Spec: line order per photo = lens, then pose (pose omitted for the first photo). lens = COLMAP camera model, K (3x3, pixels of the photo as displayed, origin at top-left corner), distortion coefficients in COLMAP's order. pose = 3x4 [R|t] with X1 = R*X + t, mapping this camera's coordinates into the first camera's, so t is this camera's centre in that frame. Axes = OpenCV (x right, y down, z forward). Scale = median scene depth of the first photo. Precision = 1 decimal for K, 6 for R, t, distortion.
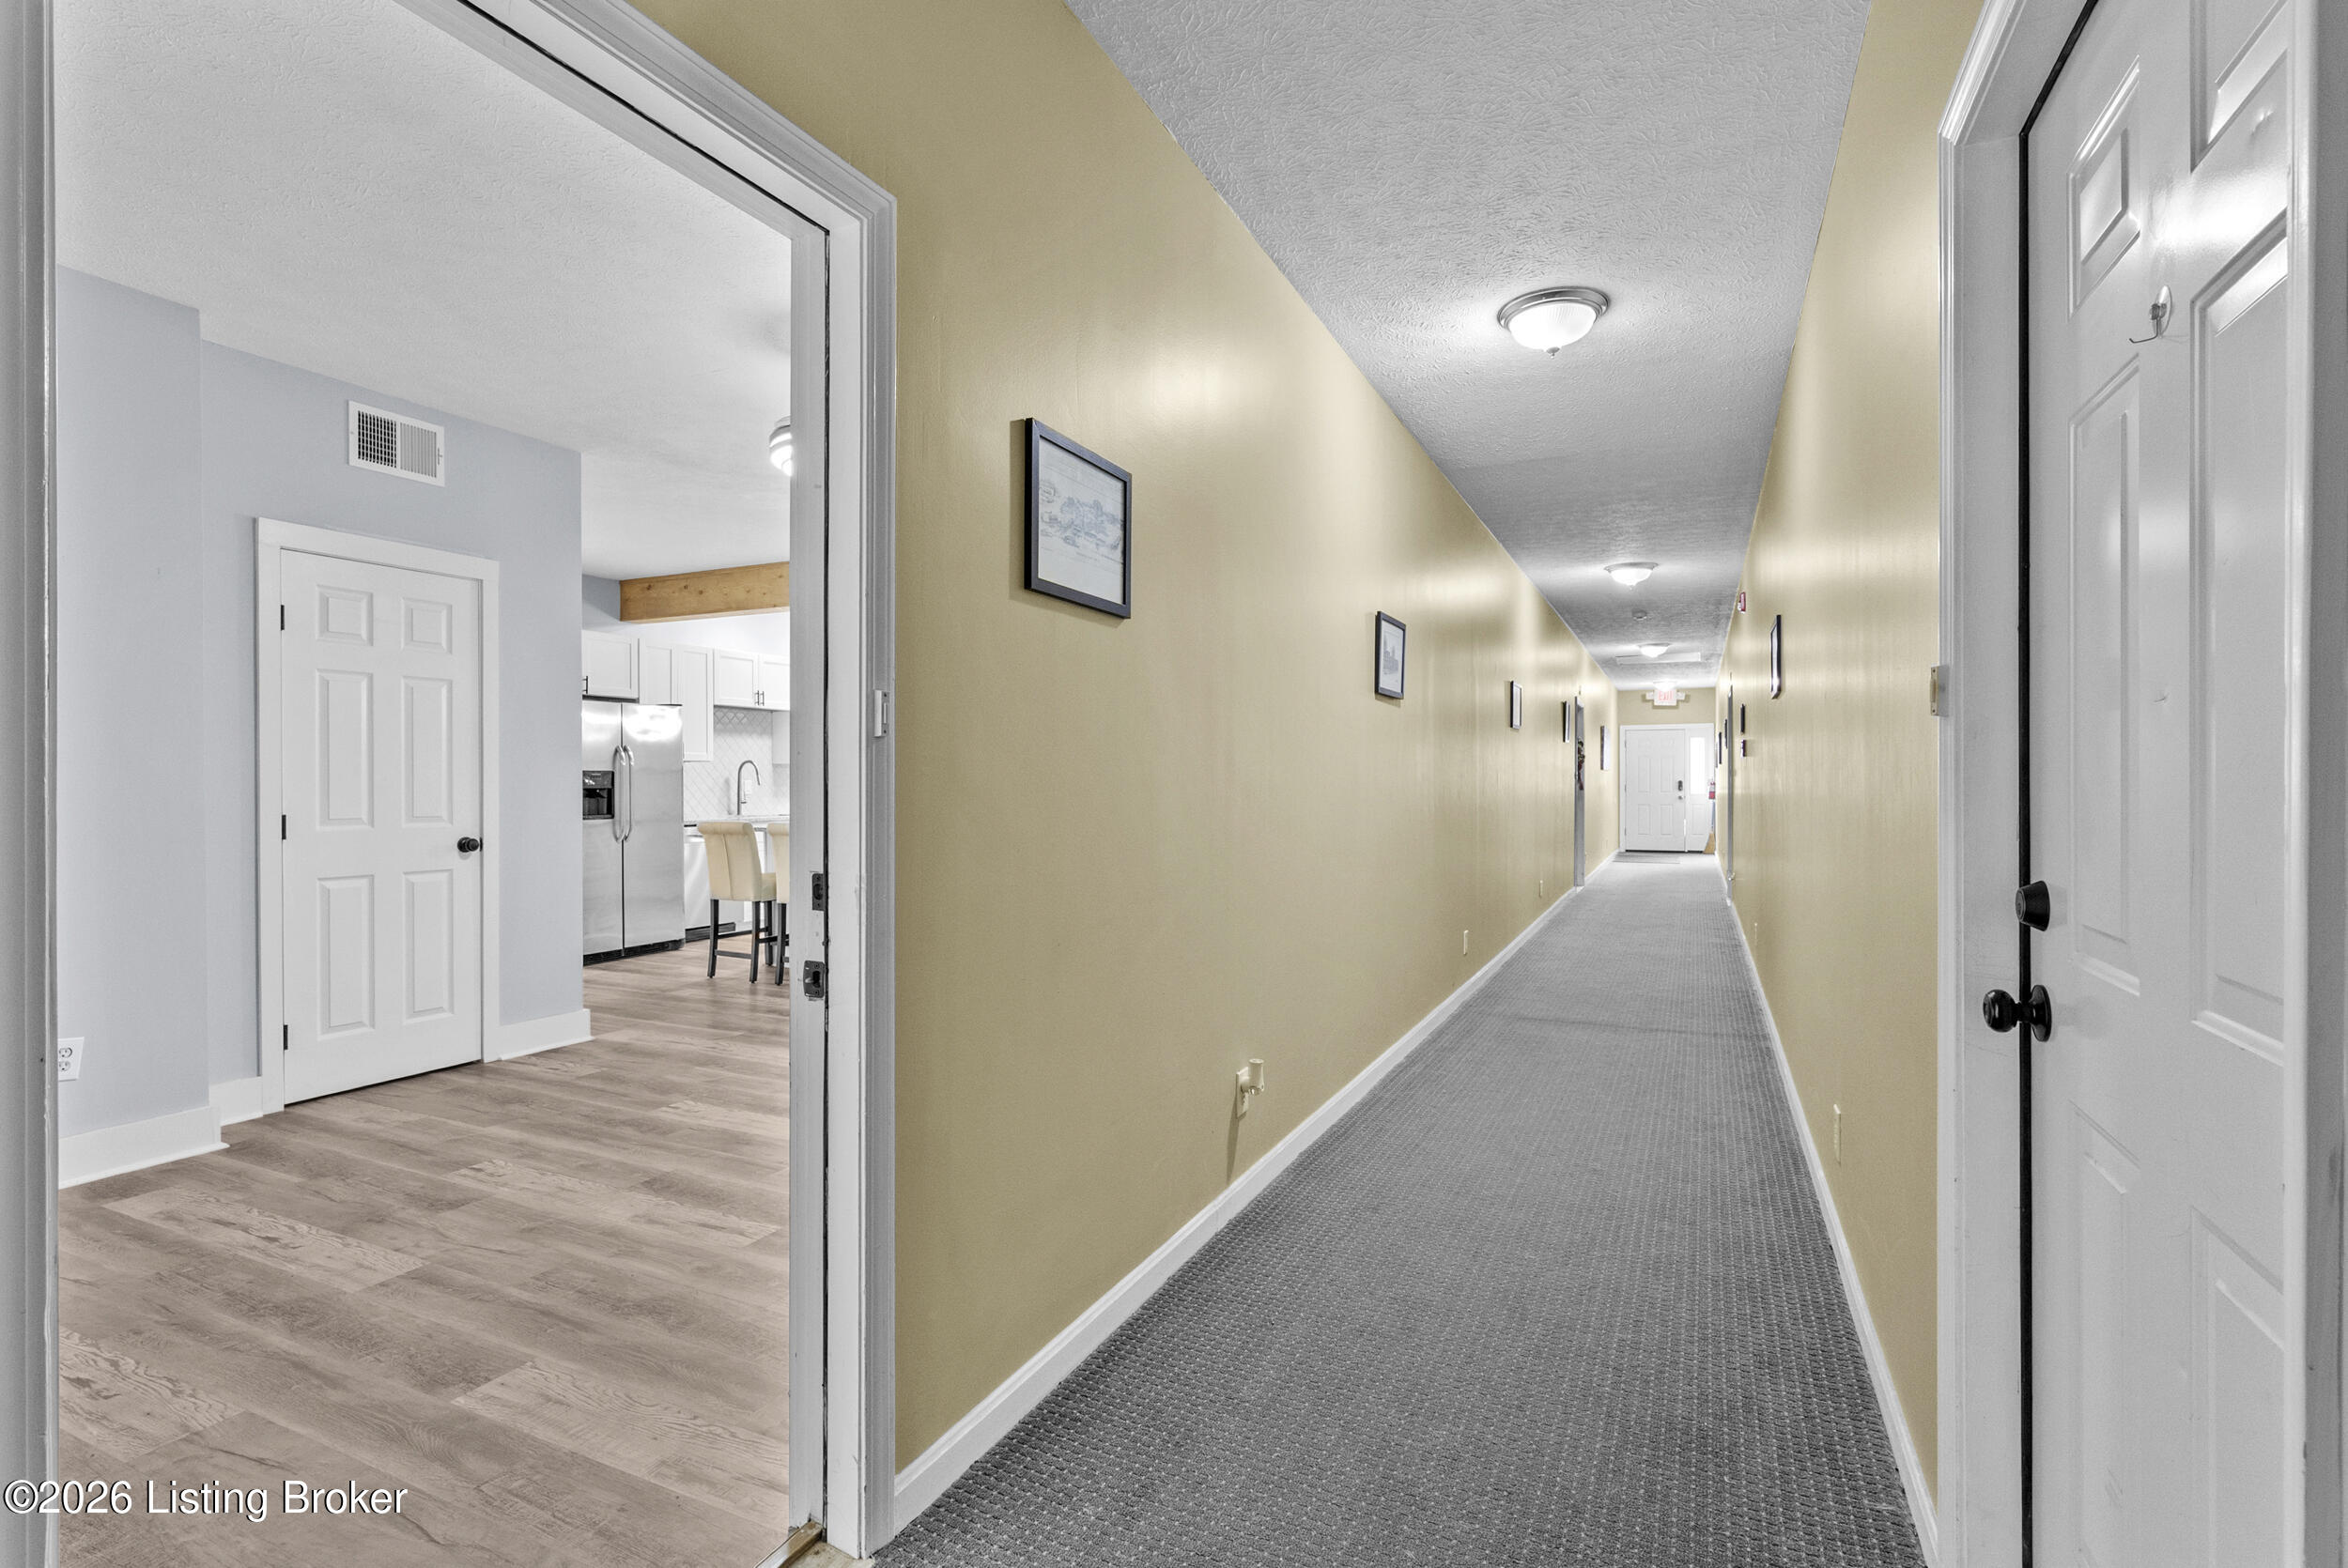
lens RADIAL K [[1087.0, 0, 1182.0], [0, 1087.0, 791.2], [0, 0, 1]] dist [-0.006931, 0.003164]
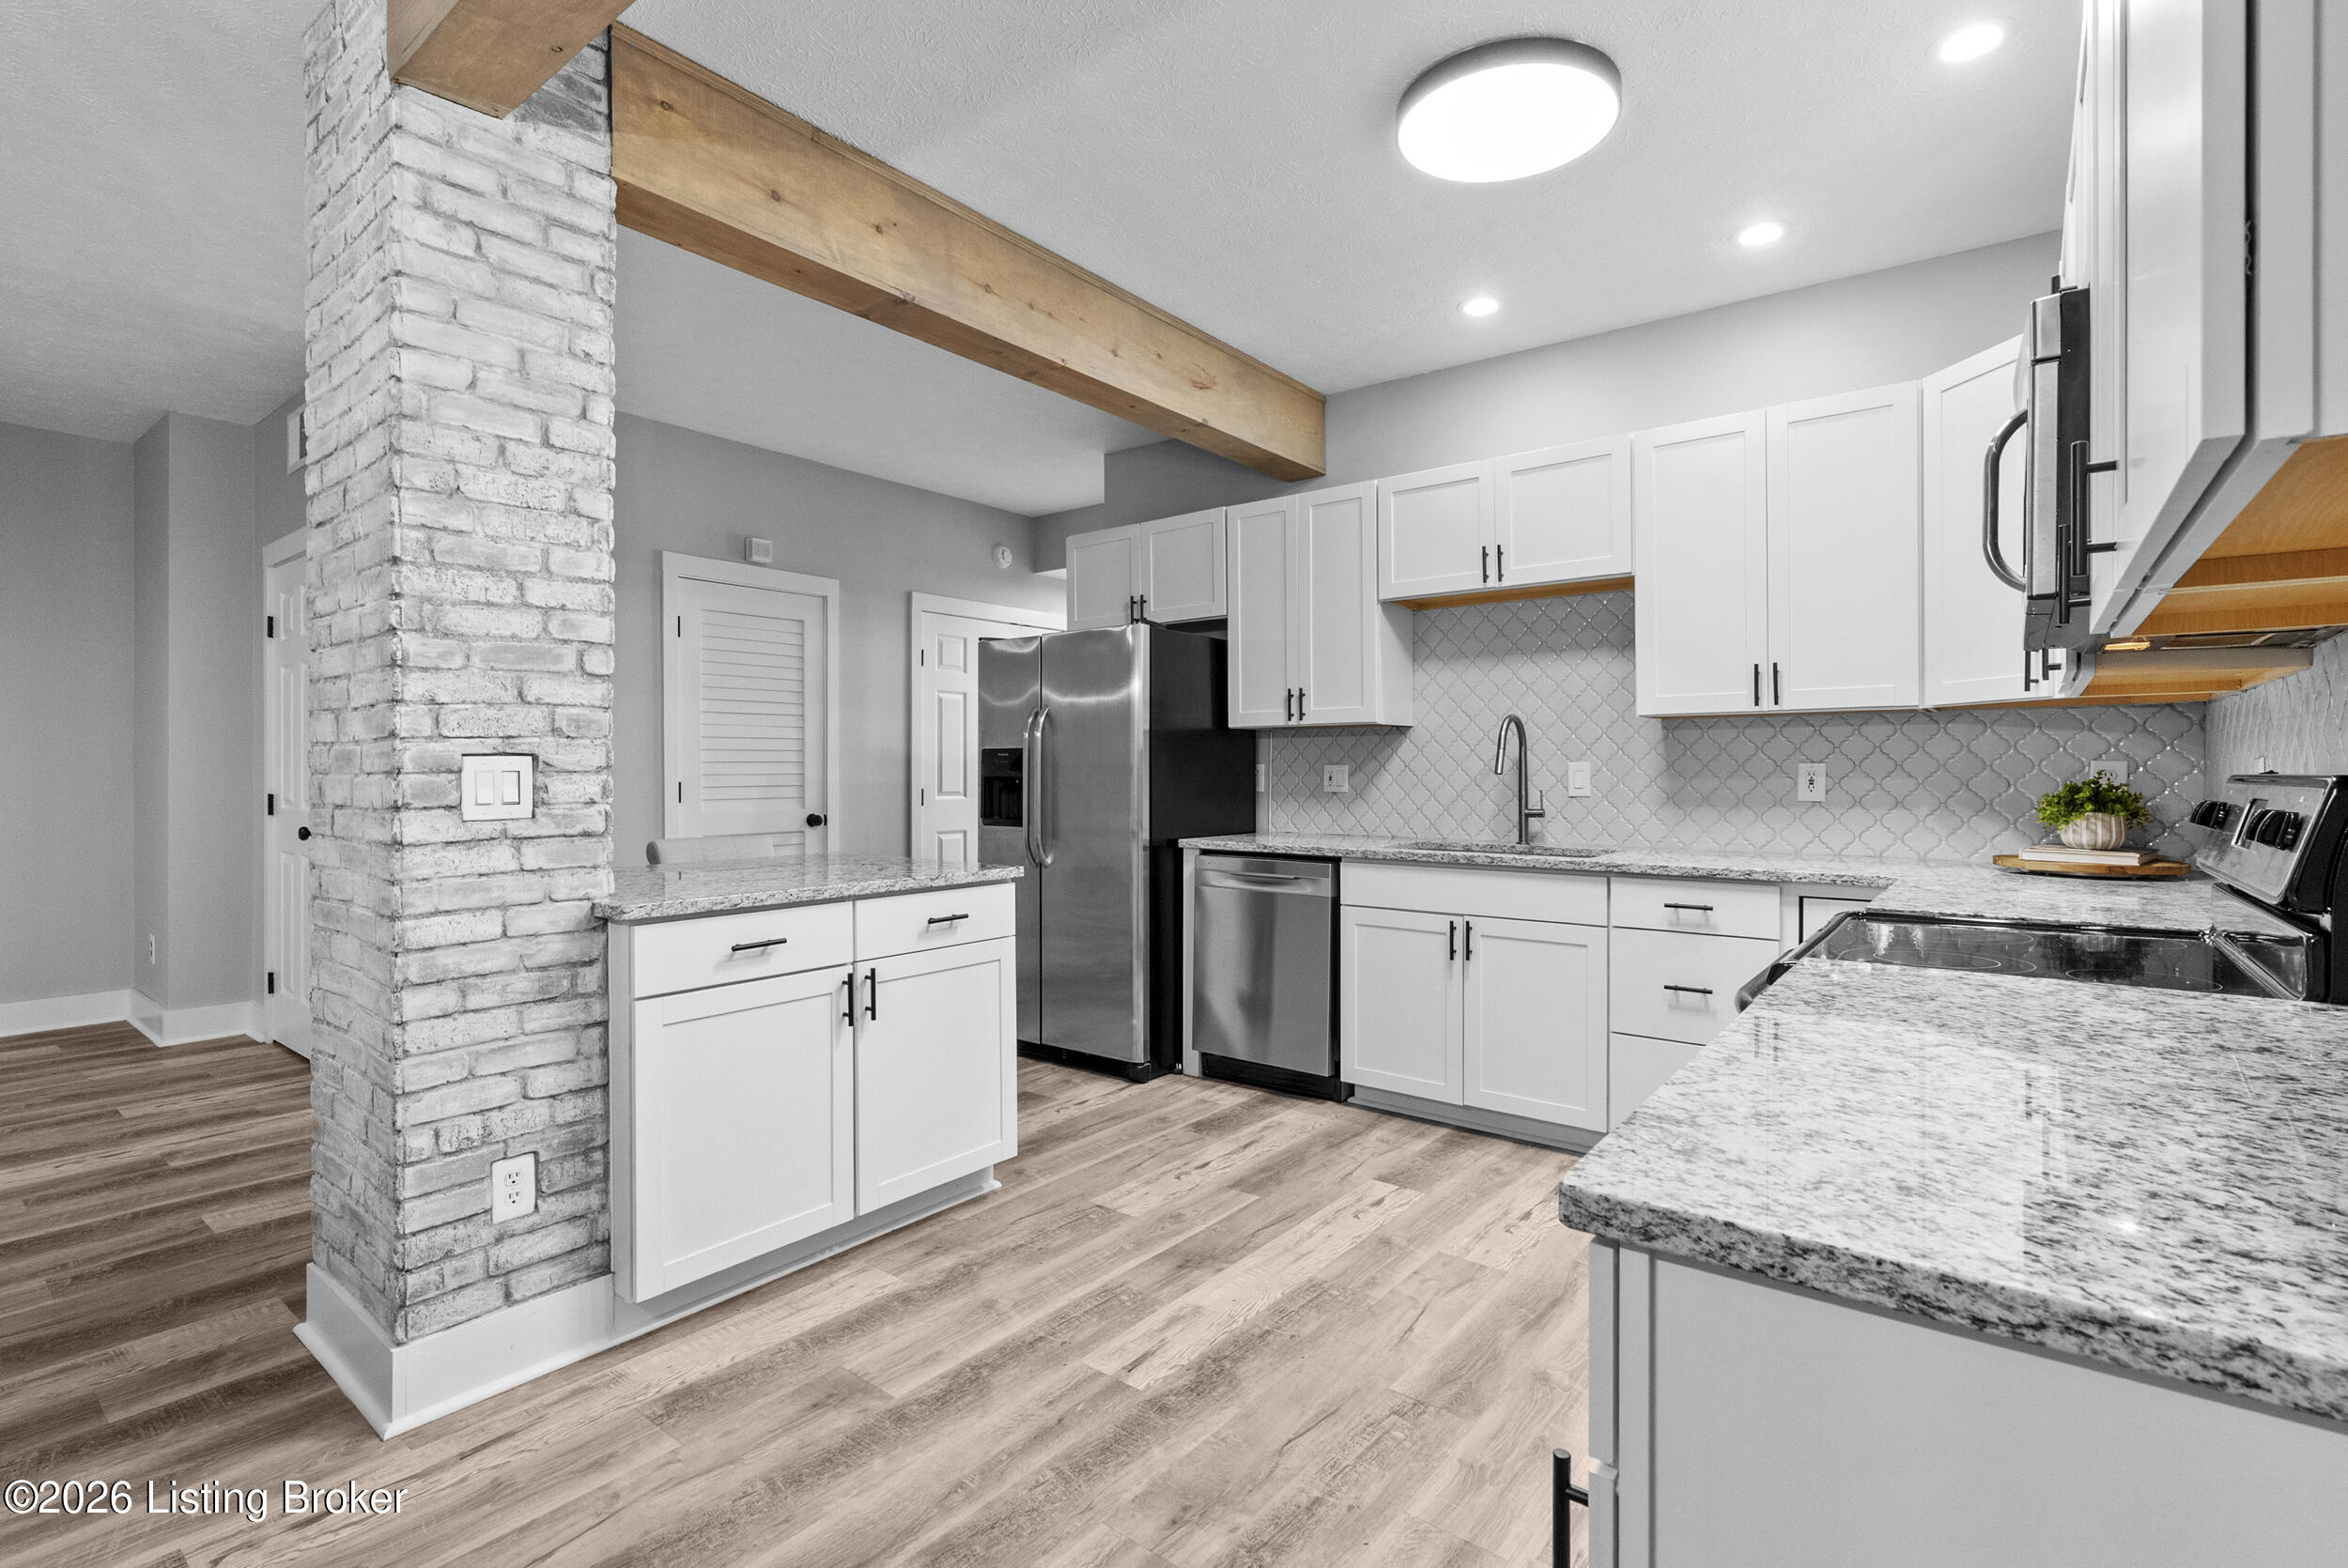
lens RADIAL K [[1087.0, 0, 1195.8], [0, 1087.0, 775.3], [0, 0, 1]] dist [-0.006931, 0.003164]
pose [[-0.225602, 0.006353, -0.974199, 0.087049], [-0.008787, 0.999925, 0.008556, -0.016437], [0.974180, 0.010491, -0.225529, 2.144035]]
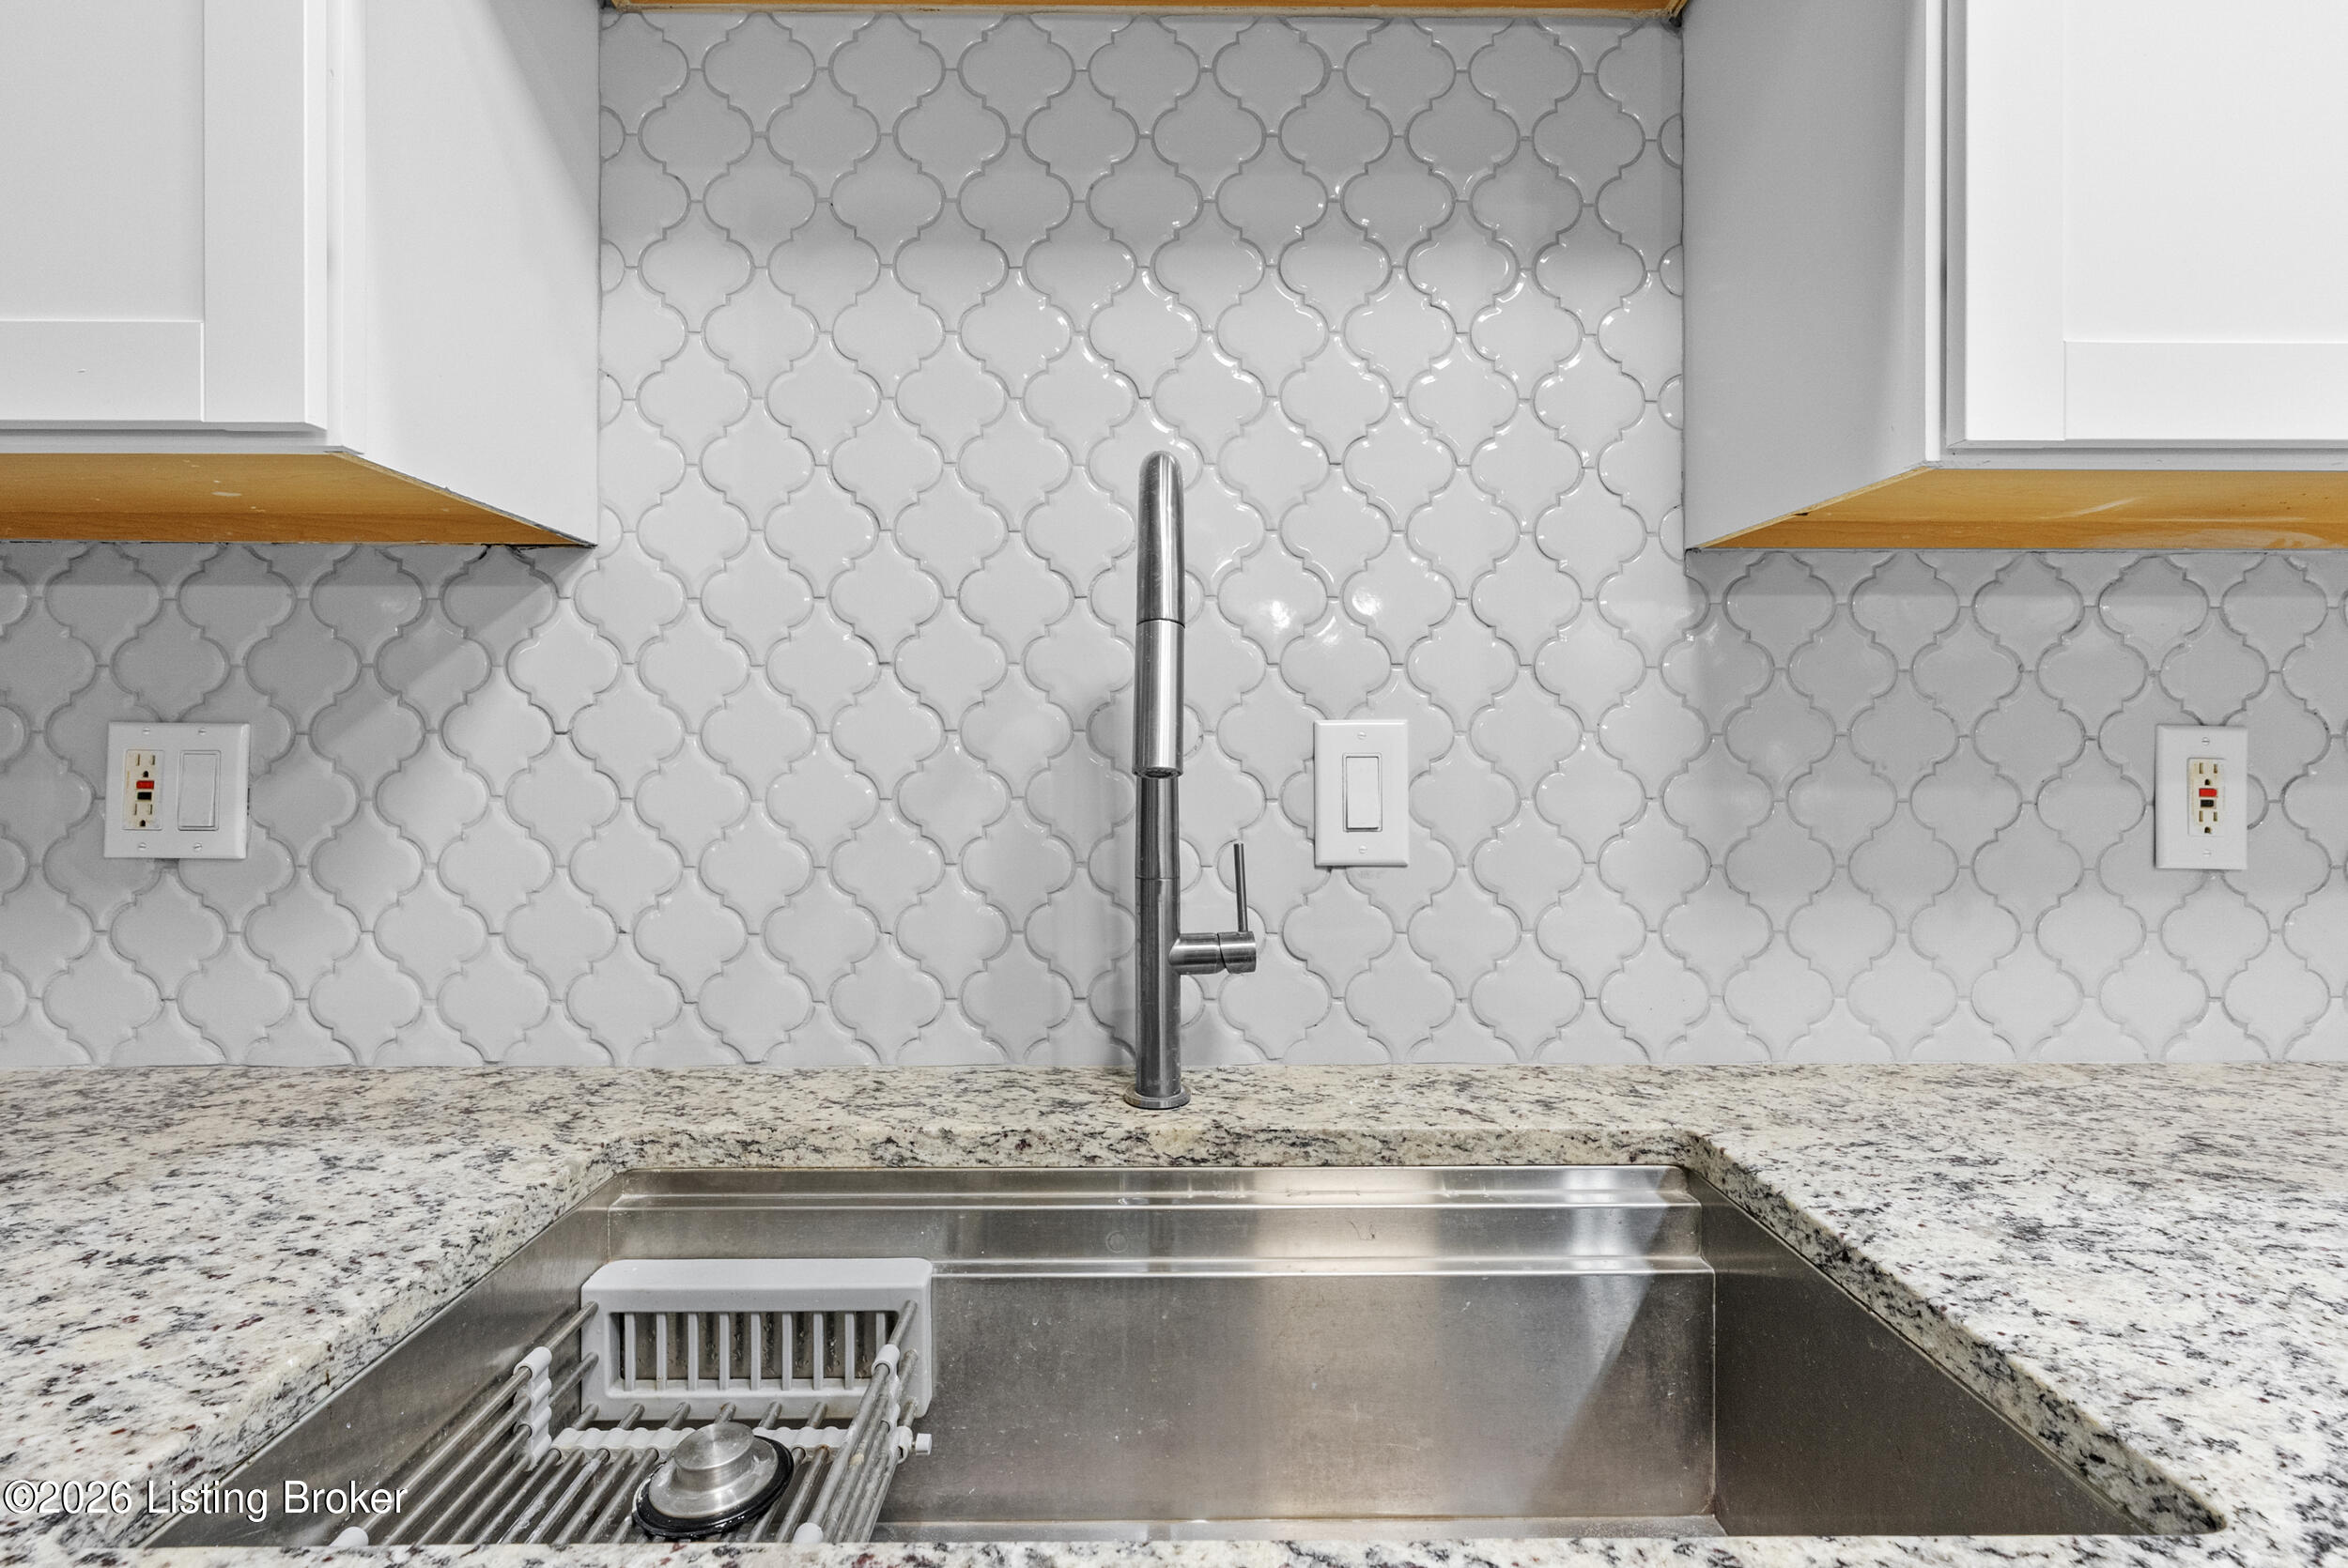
lens RADIAL K [[1087.0, 0, 1175.8], [0, 1087.0, 760.6], [0, 0, 1]] dist [-0.006931, 0.003164]
pose [[0.426583, 0.003409, -0.904442, -0.714459], [-0.011631, 0.999931, -0.001717, -0.013348], [0.904374, 0.011252, 0.426593, 2.125099]]
